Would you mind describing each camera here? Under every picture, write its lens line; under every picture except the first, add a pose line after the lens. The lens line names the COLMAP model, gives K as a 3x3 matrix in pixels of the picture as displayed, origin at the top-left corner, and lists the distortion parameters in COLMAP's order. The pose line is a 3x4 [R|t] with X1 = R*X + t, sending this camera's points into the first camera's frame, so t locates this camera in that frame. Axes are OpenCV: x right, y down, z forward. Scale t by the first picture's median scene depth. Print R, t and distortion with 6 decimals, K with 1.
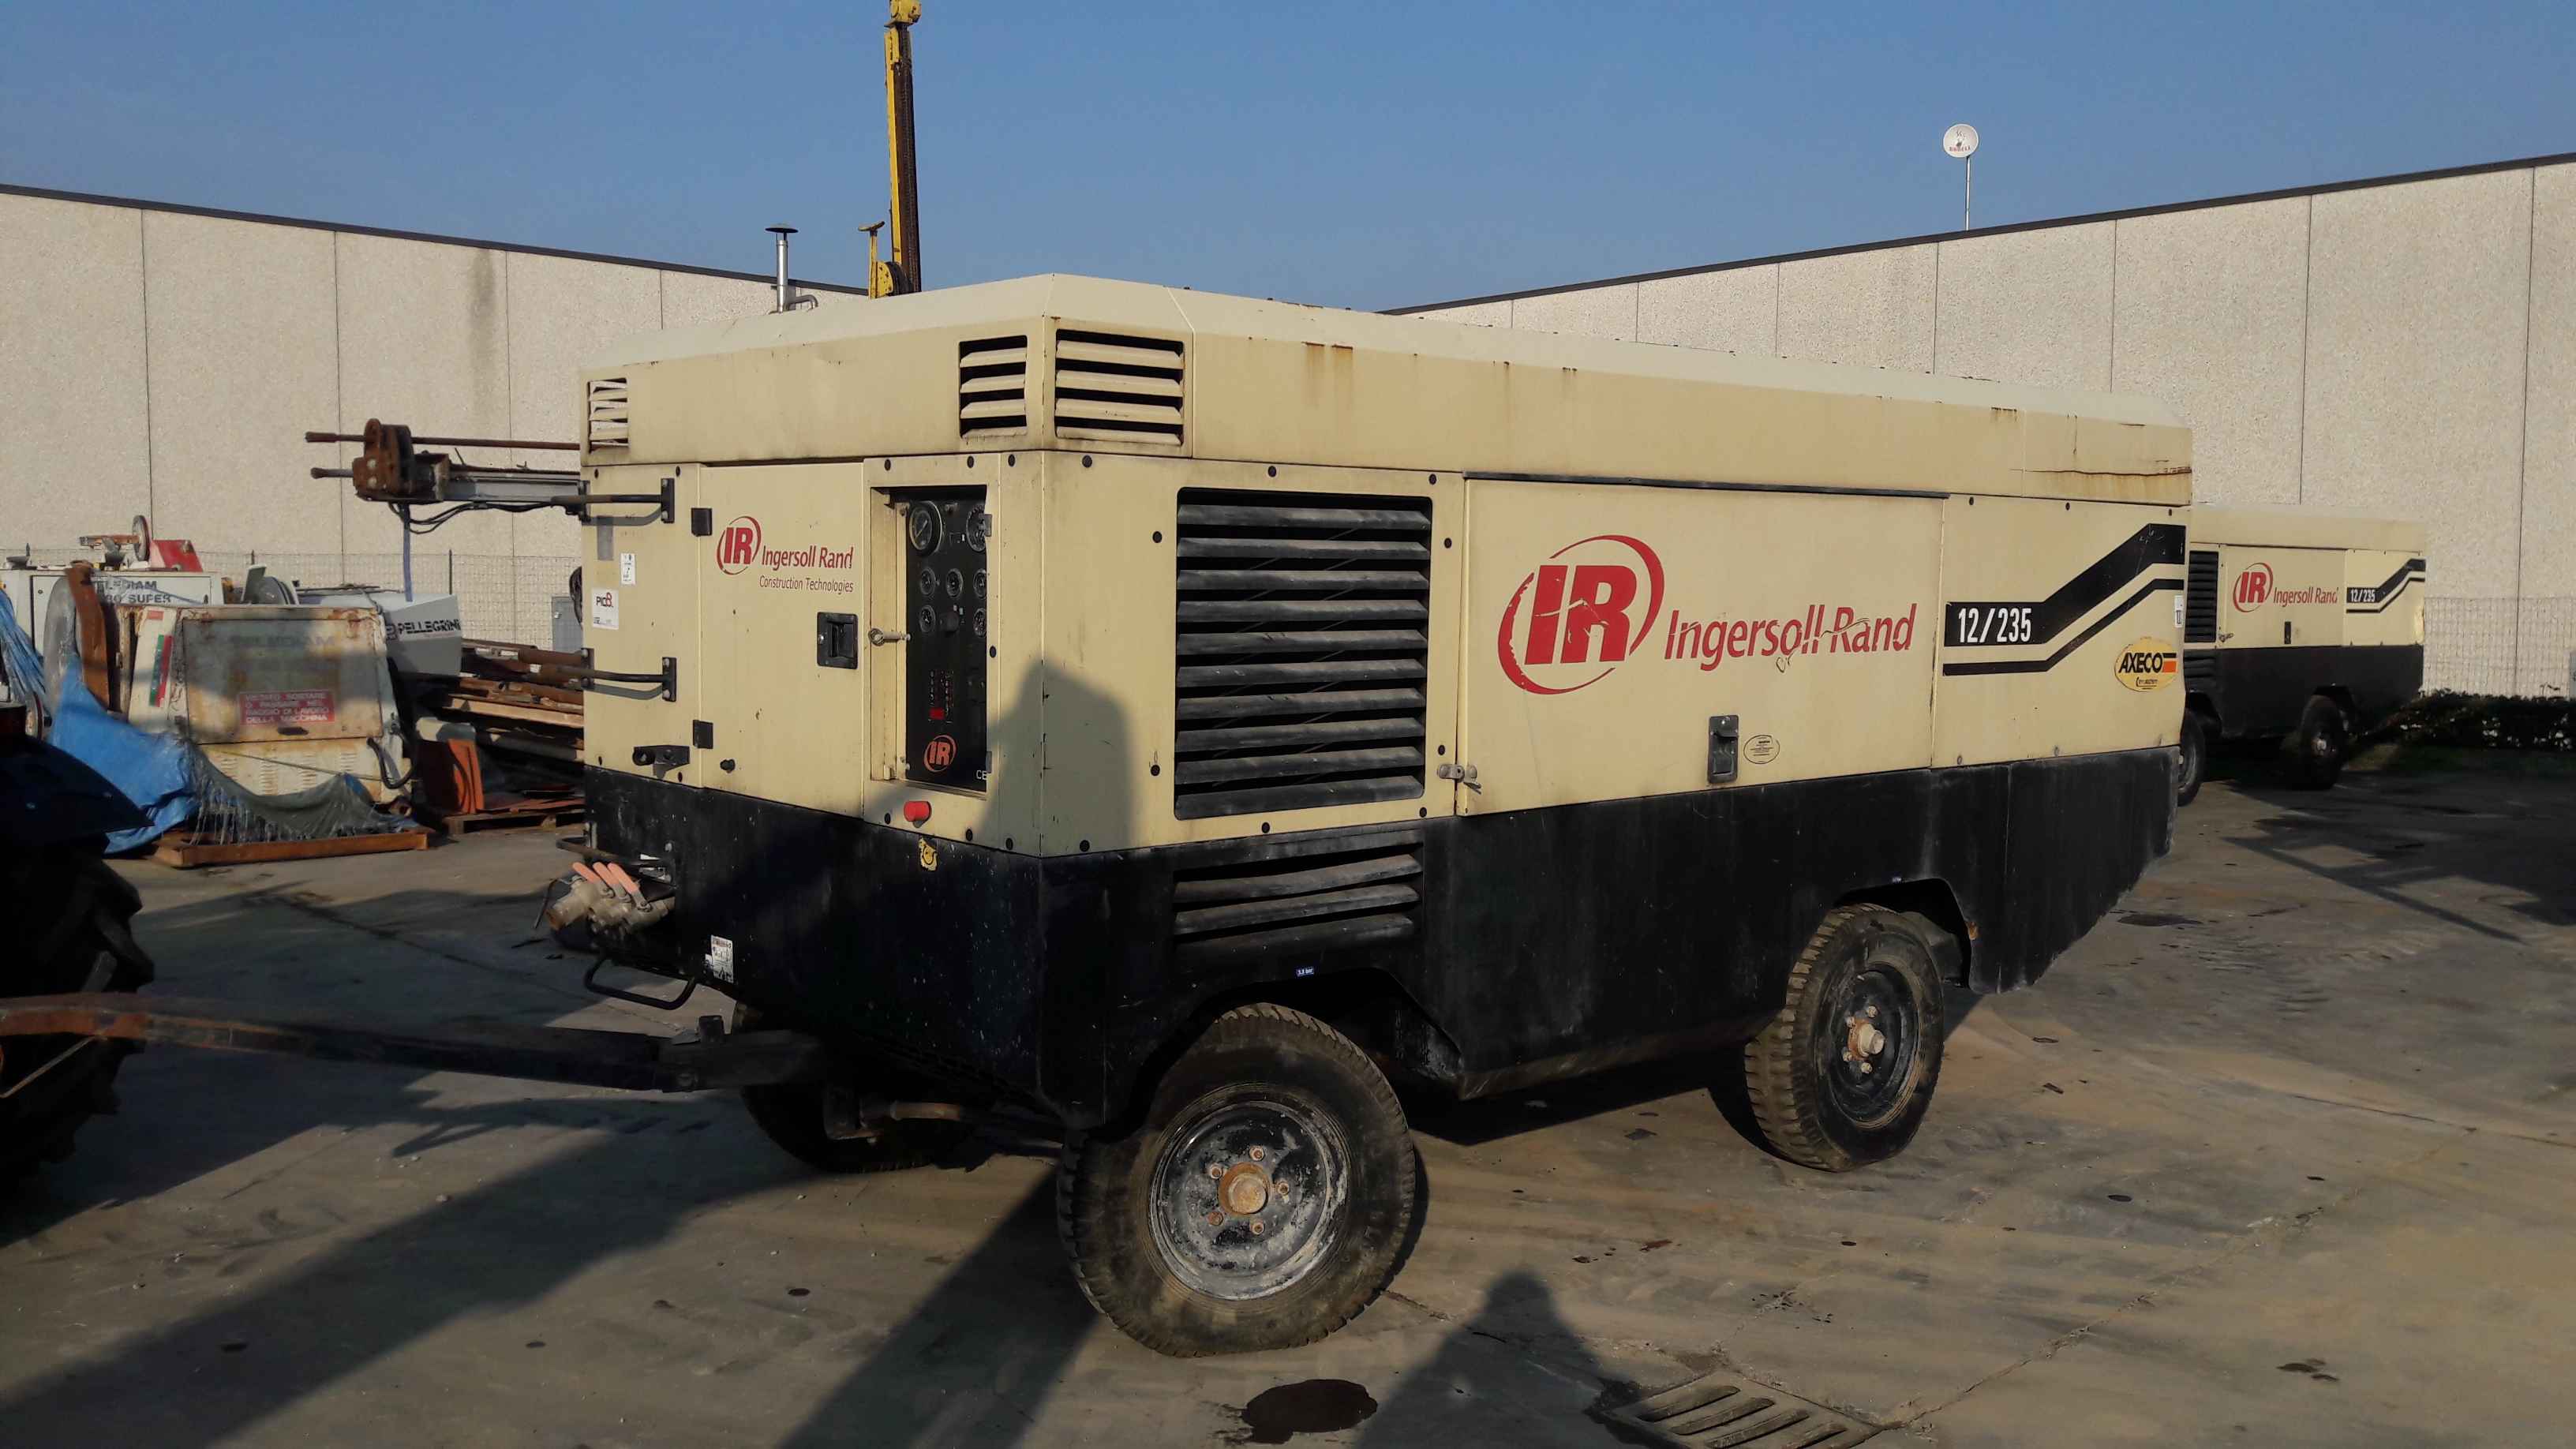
lens RADIAL K [[2064.6, 0, 1228.3], [0, 2064.6, 729.3], [0, 0, 1]] dist [0.229420, -0.528633]
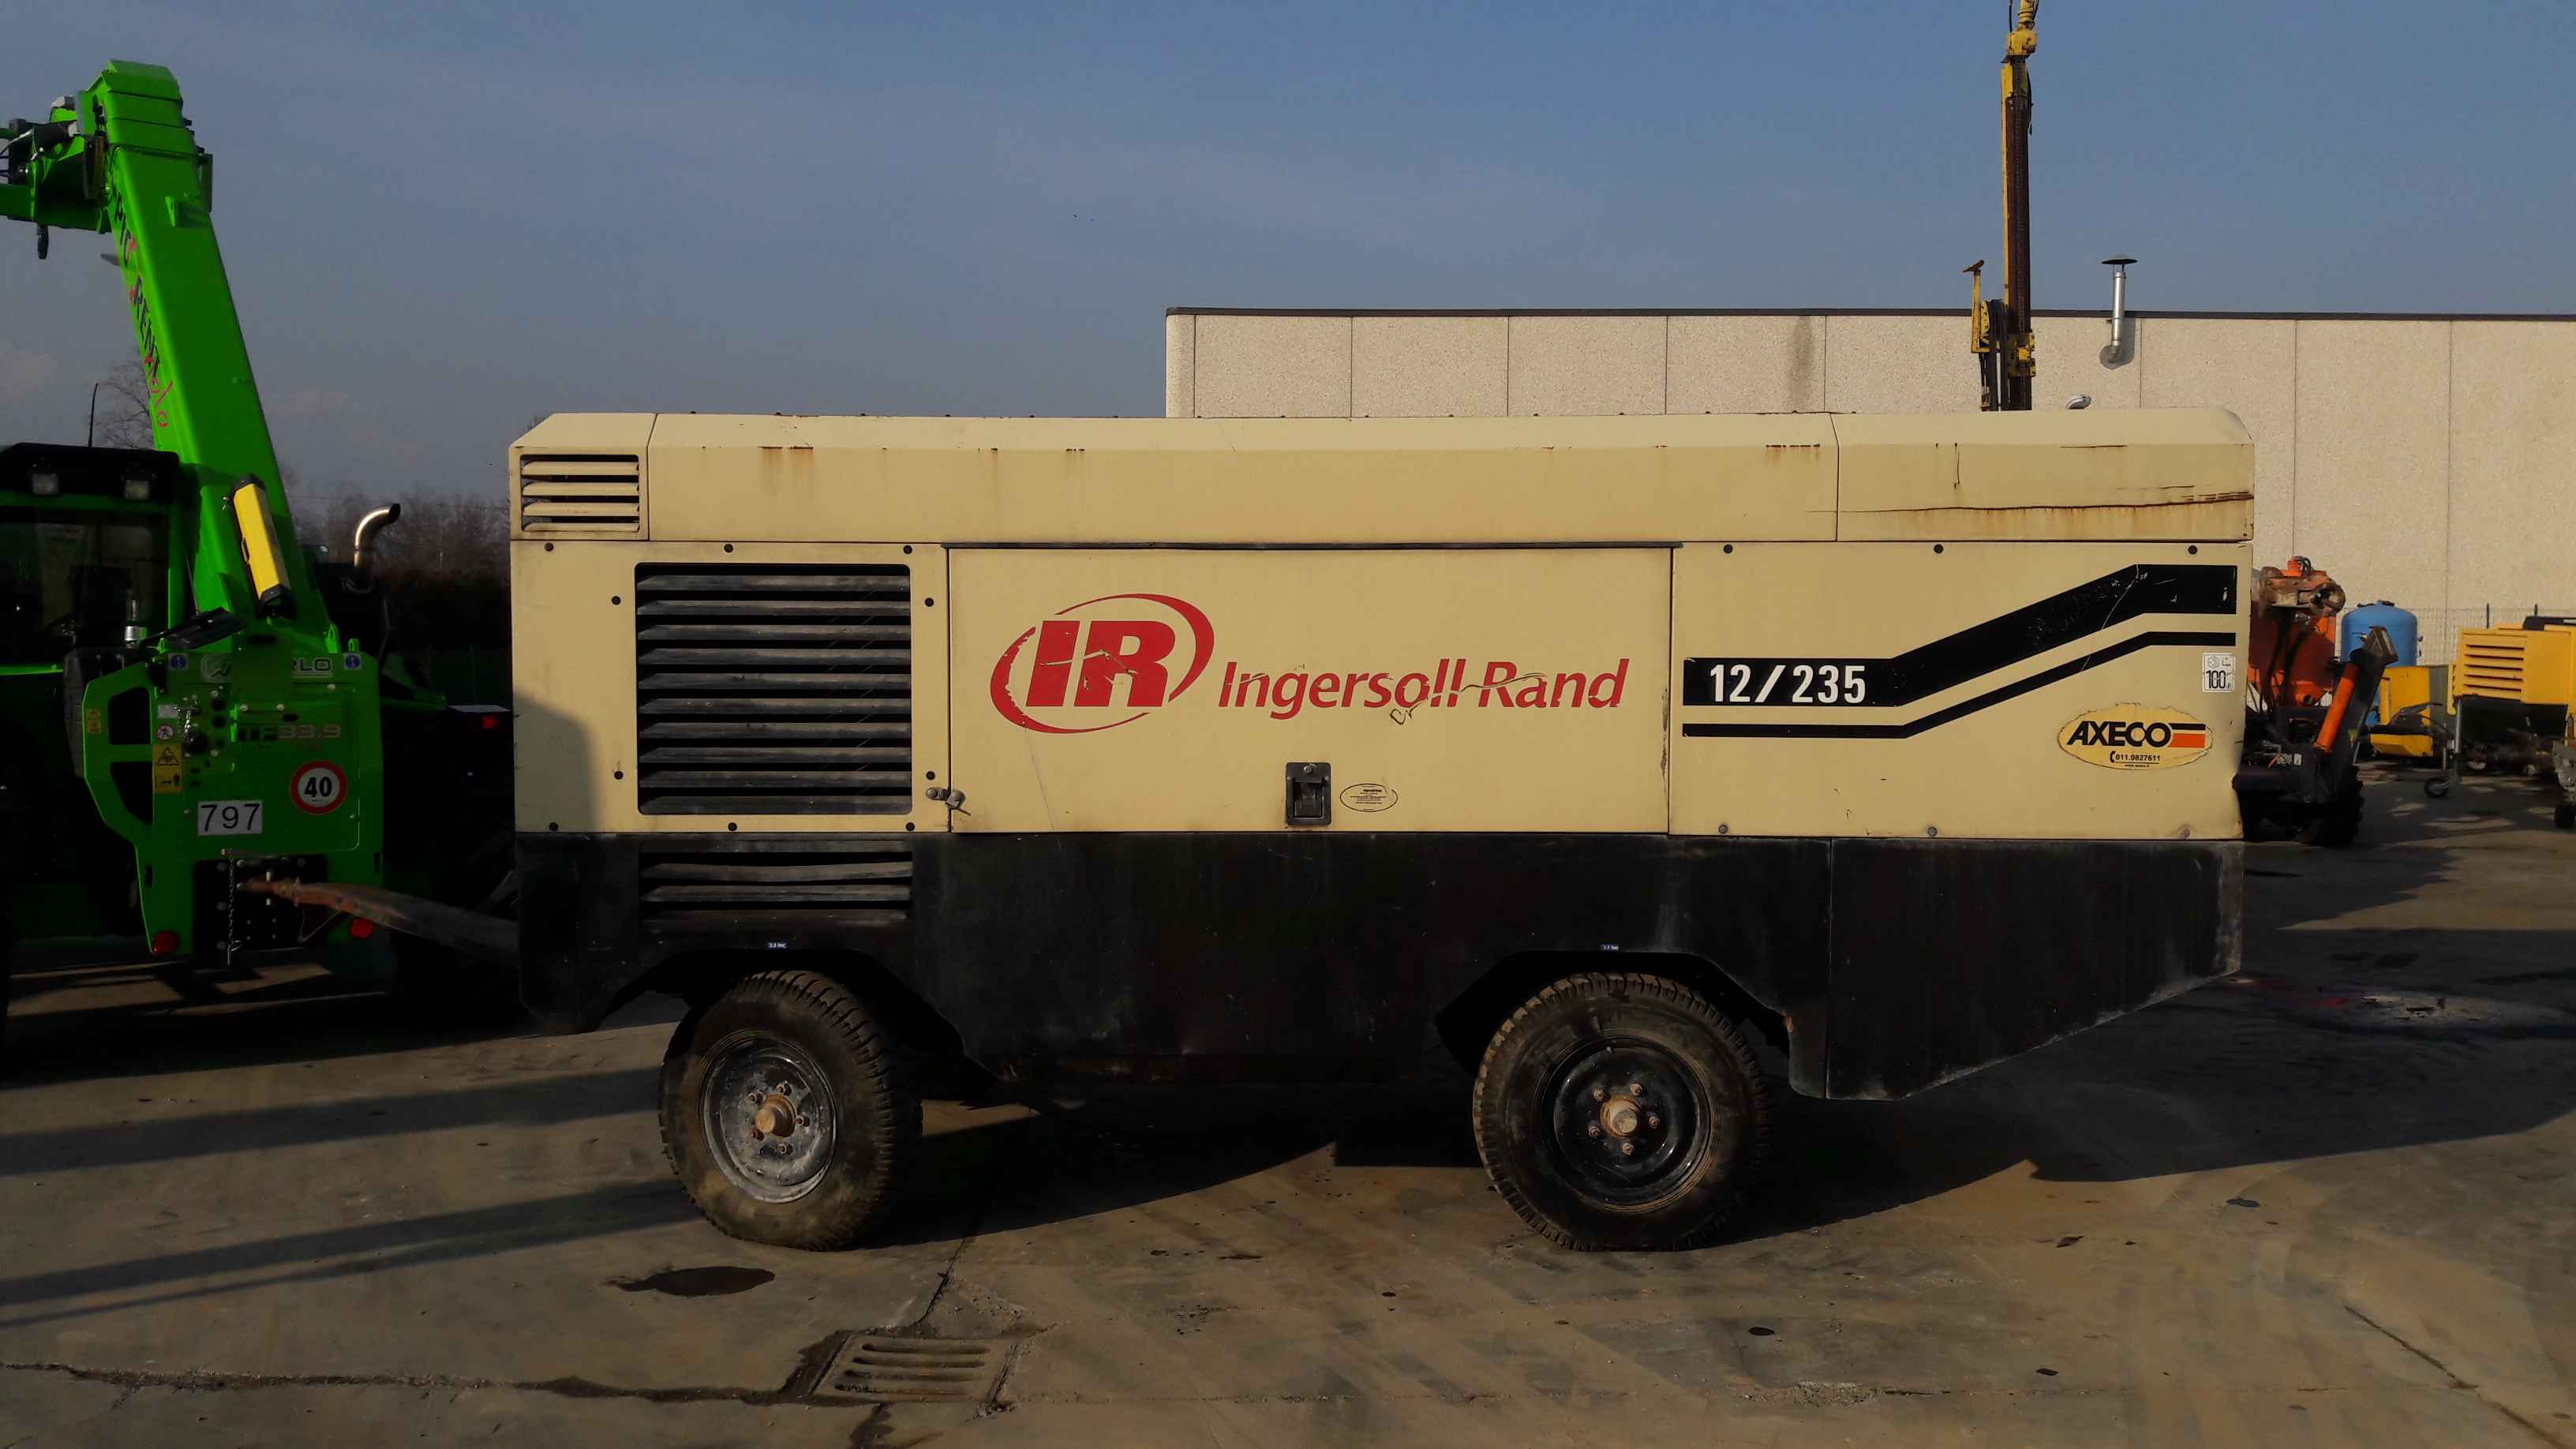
lens RADIAL K [[2051.2, 0, 1261.5], [0, 2051.2, 711.4], [0, 0, 1]] dist [0.301469, -0.895900]
pose [[0.744572, 0.026760, -0.667006, 0.920126], [-0.046236, 0.998864, -0.011539, -0.019390], [0.665940, 0.039431, 0.744963, 0.211755]]
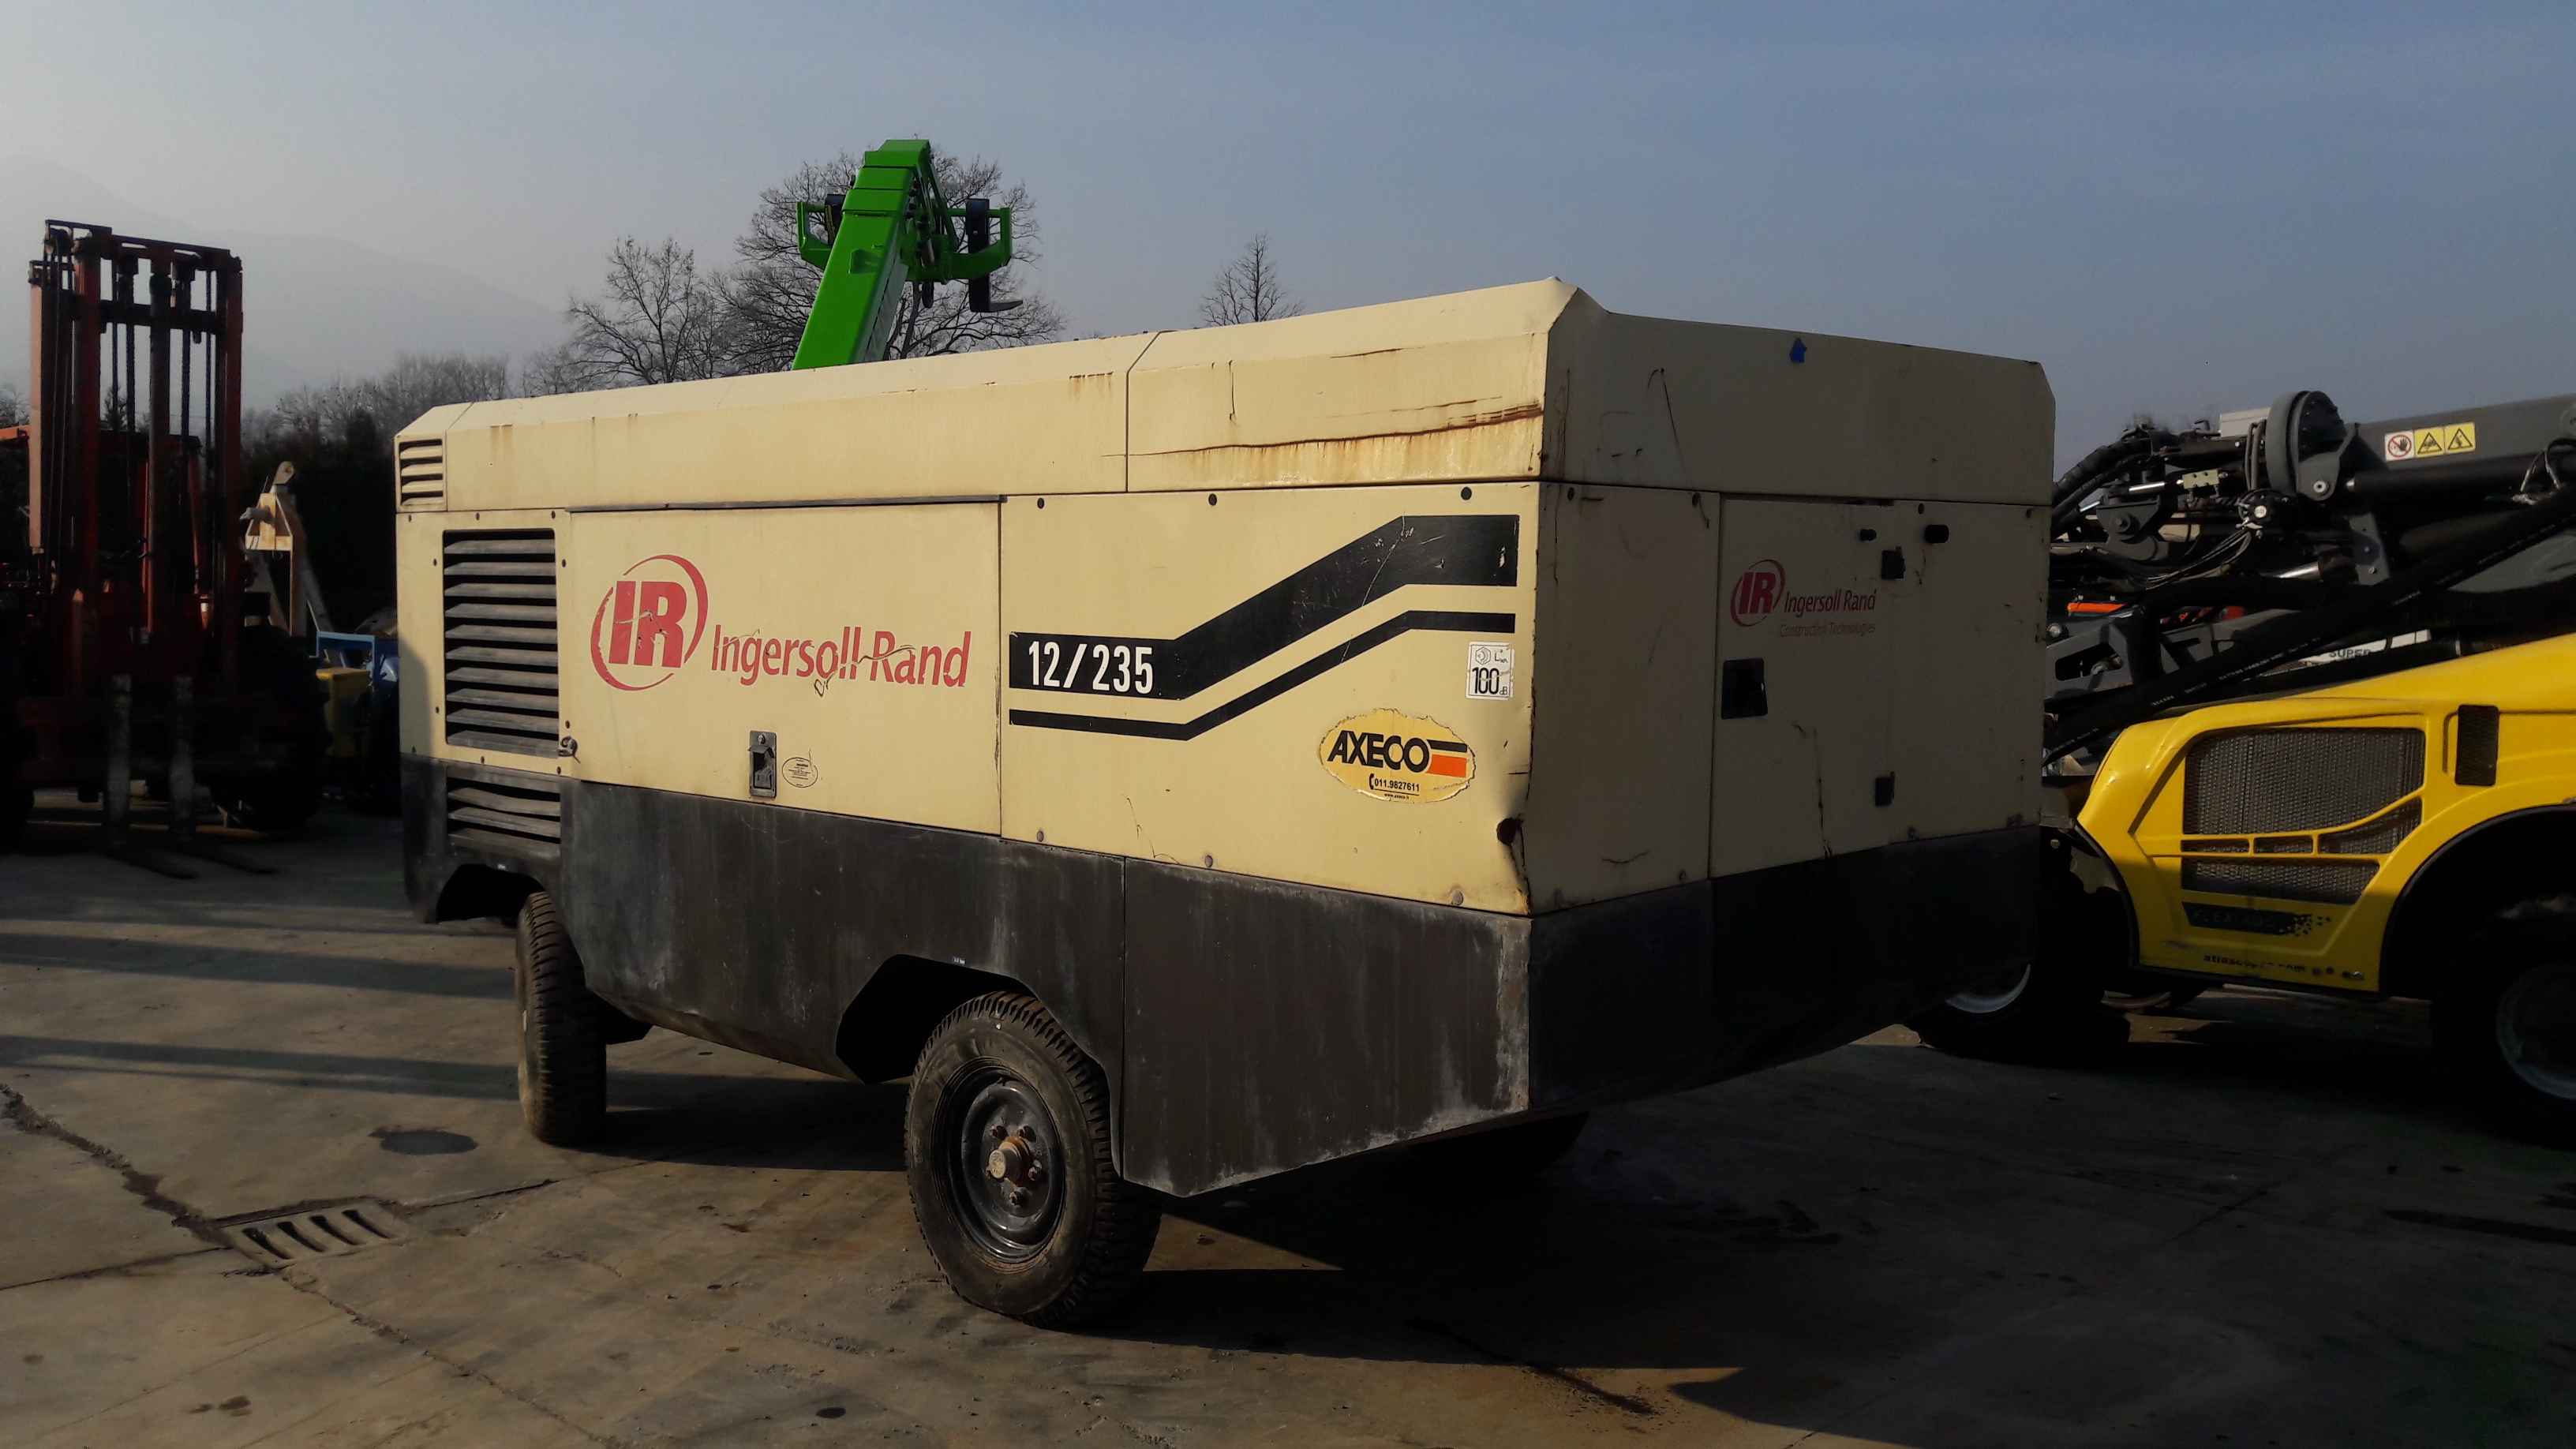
lens RADIAL K [[2064.6, 0, 1228.3], [0, 2064.6, 729.3], [0, 0, 1]] dist [0.229420, -0.528633]
pose [[0.089340, 0.059998, -0.994192, 1.274446], [-0.088797, 0.994689, 0.052049, -0.081018], [0.992035, 0.083631, 0.094193, 1.138981]]
